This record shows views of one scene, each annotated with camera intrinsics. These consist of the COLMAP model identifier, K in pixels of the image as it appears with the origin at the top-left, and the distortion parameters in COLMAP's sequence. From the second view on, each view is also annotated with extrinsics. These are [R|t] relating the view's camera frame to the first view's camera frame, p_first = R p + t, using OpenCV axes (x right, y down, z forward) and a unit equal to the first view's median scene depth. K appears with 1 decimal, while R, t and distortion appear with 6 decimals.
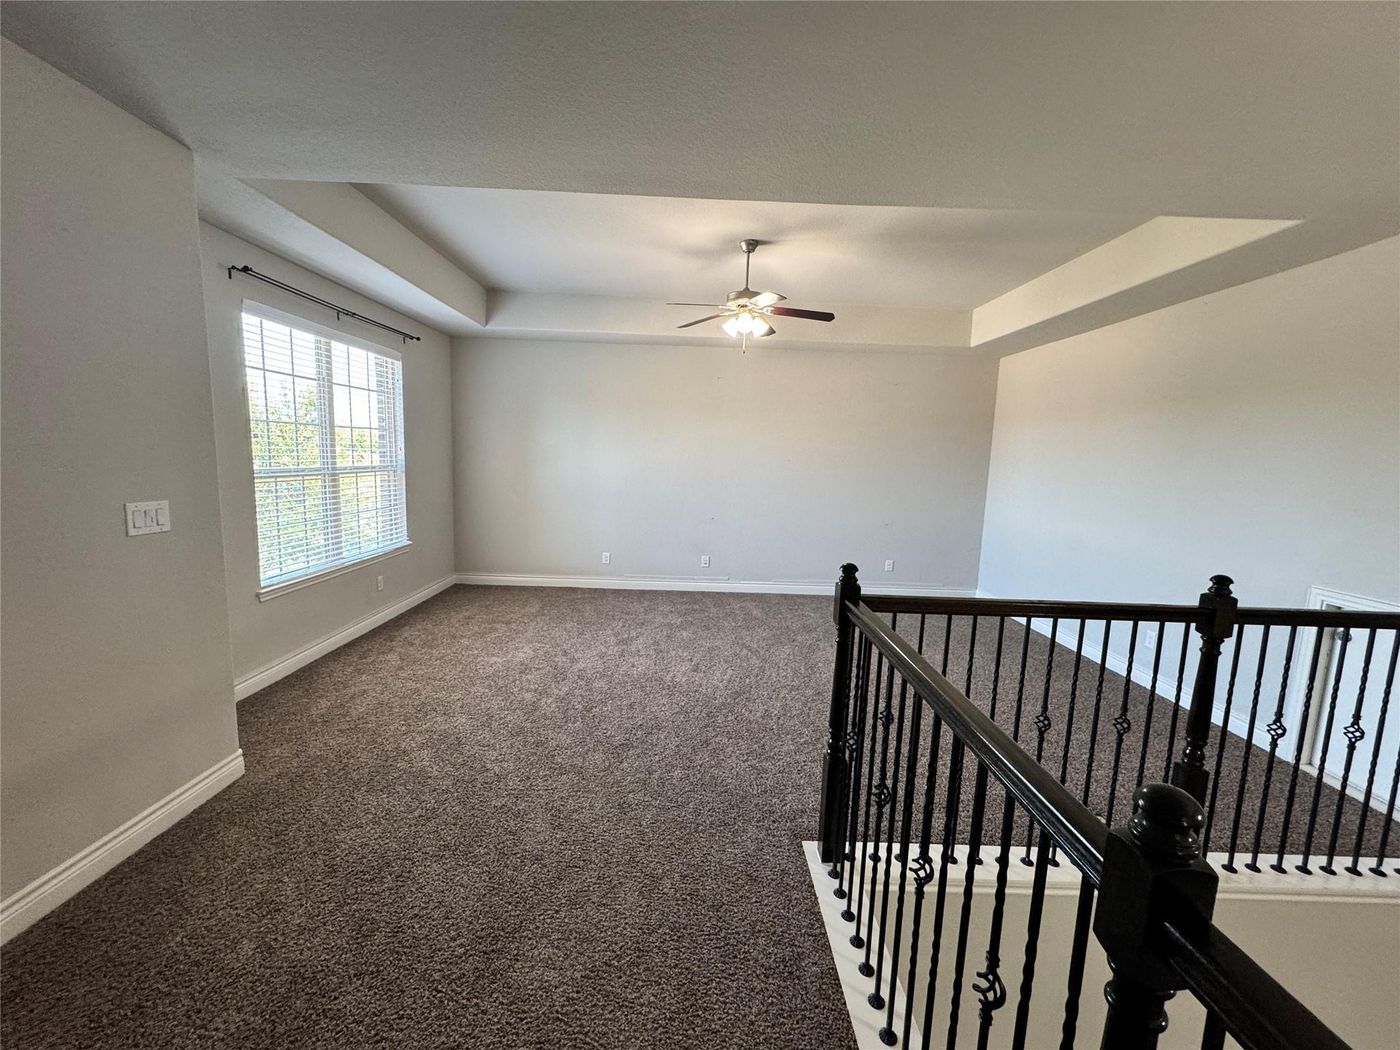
lens RADIAL K [[555.0, 0, 702.5], [0, 555.0, 524.1], [0, 0, 1]] dist [-0.000562, -0.000586]
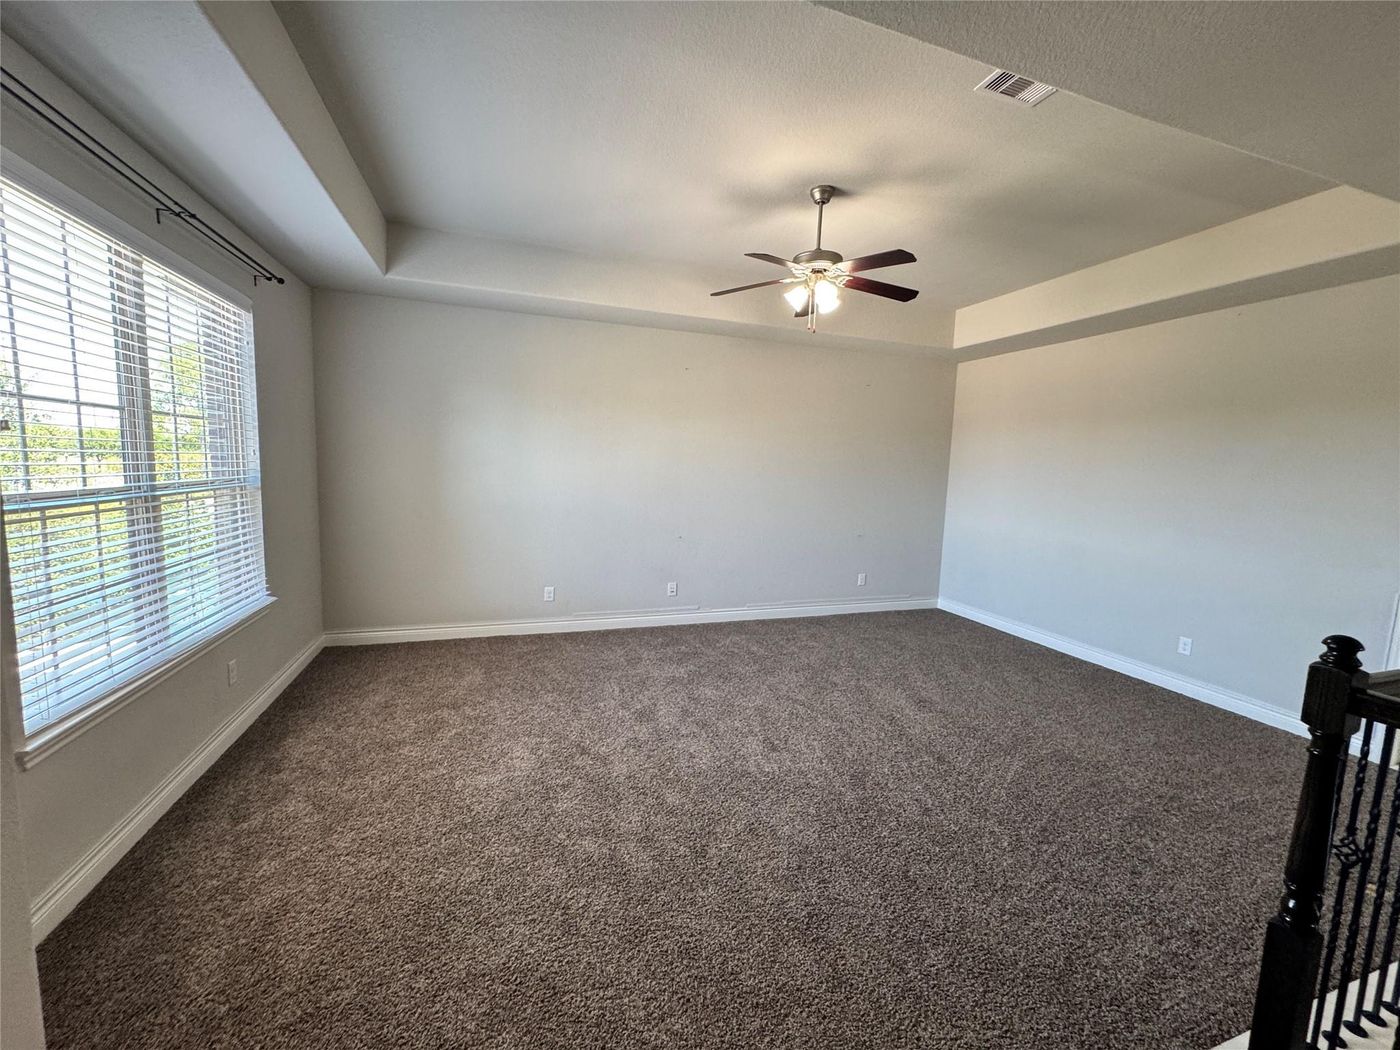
lens RADIAL K [[555.0, 0, 700.6], [0, 555.0, 524.7], [0, 0, 1]] dist [-0.000562, -0.000586]
pose [[0.950870, -0.035134, 0.307592, -0.300374], [0.036857, 0.999321, 0.000209, -0.040372], [-0.307390, 0.011138, 0.951518, 0.284704]]
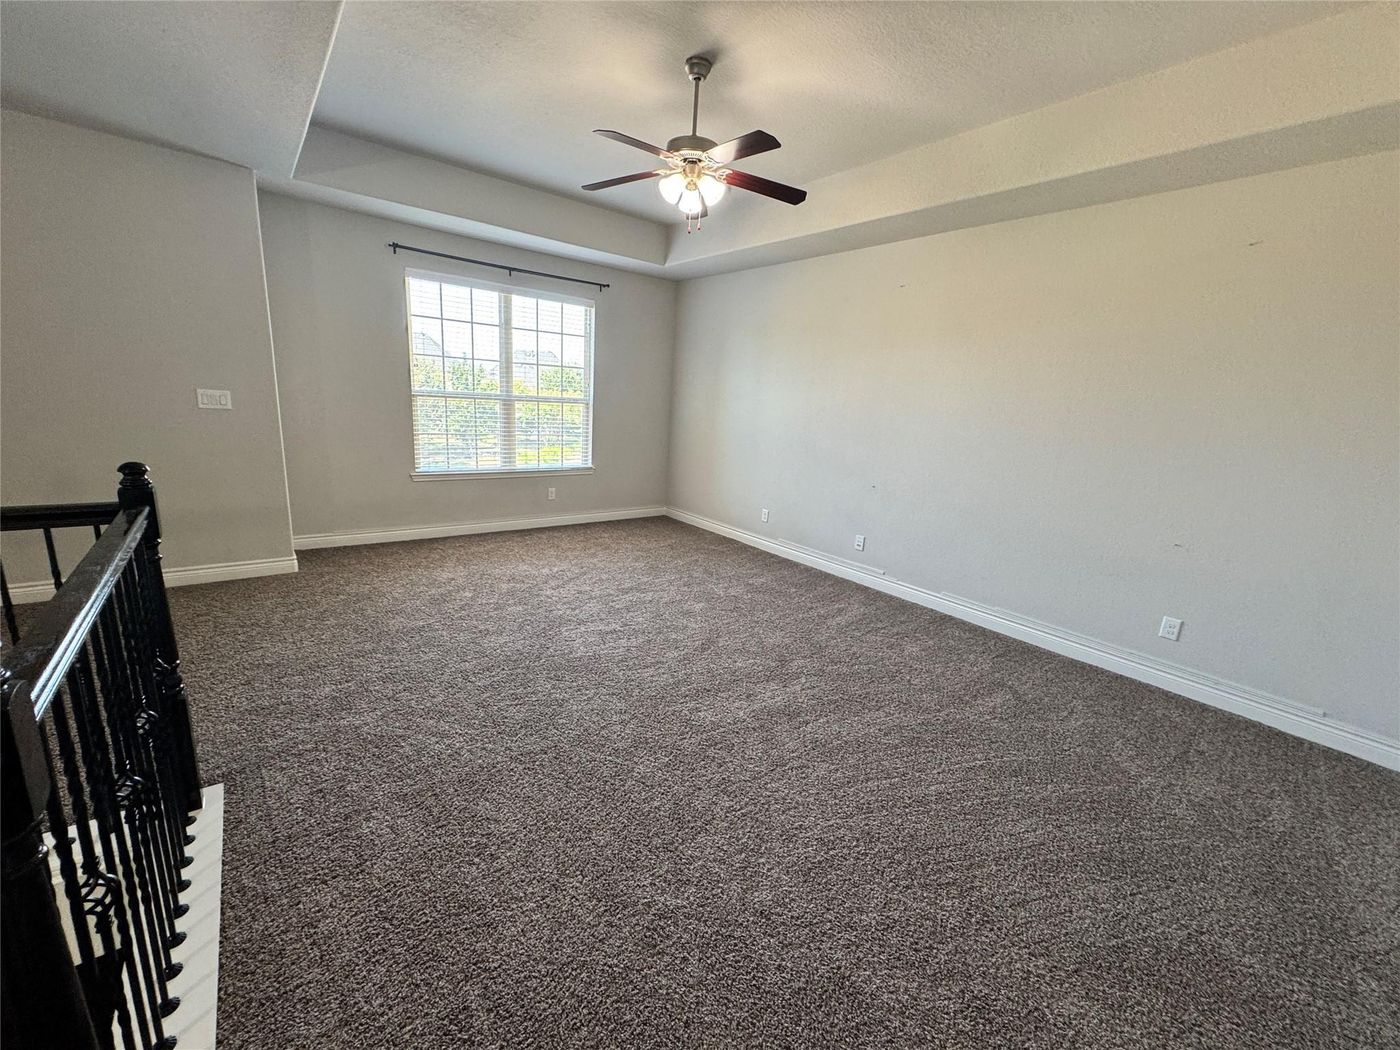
lens RADIAL K [[555.0, 0, 699.6], [0, 555.0, 524.1], [0, 0, 1]] dist [-0.000562, -0.000586]
pose [[0.618001, 0.181592, -0.764918, 0.642014], [-0.141053, 0.982781, 0.119351, -0.023547], [0.773420, 0.034135, 0.632974, 0.522681]]
